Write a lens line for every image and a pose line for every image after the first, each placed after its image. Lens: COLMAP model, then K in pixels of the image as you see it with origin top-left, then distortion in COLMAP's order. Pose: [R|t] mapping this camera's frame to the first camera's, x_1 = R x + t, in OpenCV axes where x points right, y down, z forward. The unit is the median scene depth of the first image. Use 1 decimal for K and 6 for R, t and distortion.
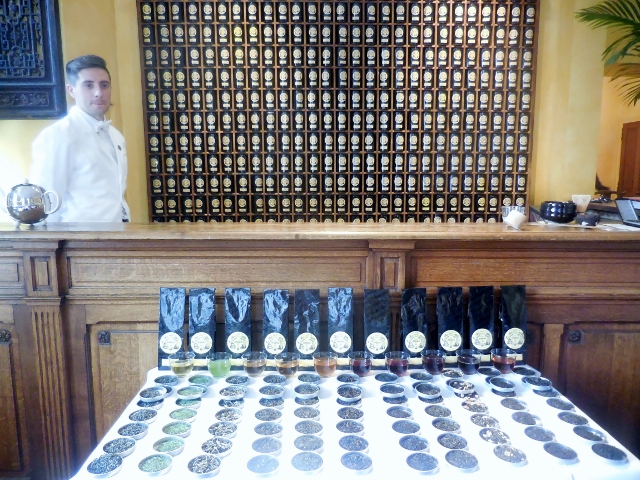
lens RADIAL K [[477.7, 0, 328.2], [0, 477.7, 234.4], [0, 0, 1]] dist [-0.045304, 0.055189]
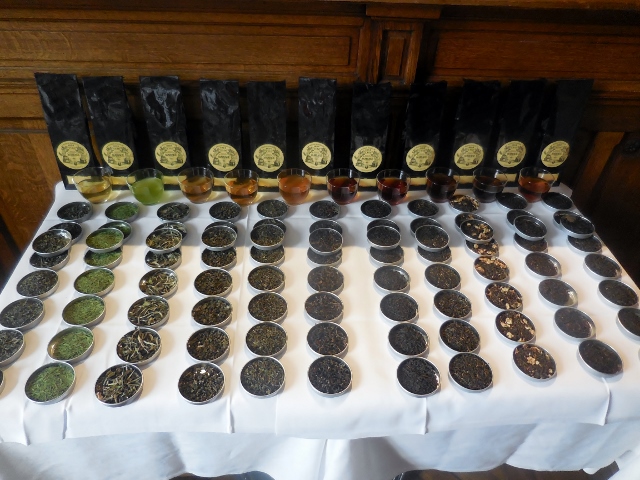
lens RADIAL K [[477.7, 0, 328.2], [0, 477.7, 234.4], [0, 0, 1]] dist [-0.045304, 0.055189]
pose [[0.999067, 0.010547, 0.041879, 0.014431], [-0.032219, 0.827751, 0.560170, -0.074078], [-0.028757, -0.560997, 0.827318, 0.329865]]
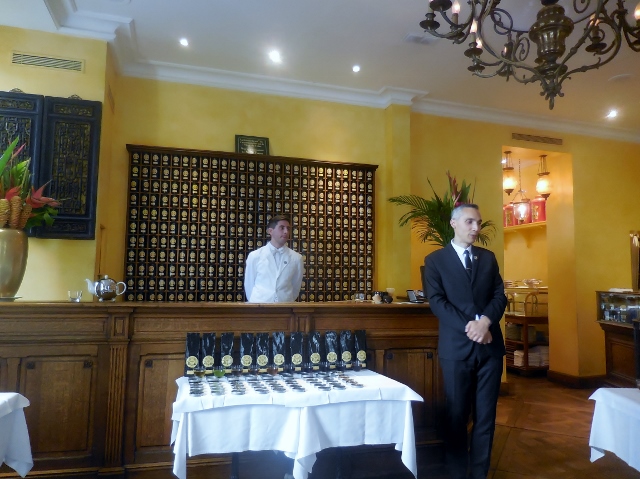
lens RADIAL K [[477.7, 0, 328.2], [0, 477.7, 233.9], [0, 0, 1]] dist [-0.045304, 0.055189]
pose [[0.964613, 0.038229, 0.260885, -0.307417], [0.022797, 0.973637, -0.226962, 0.166216], [-0.262684, 0.224877, 0.938311, -1.020390]]
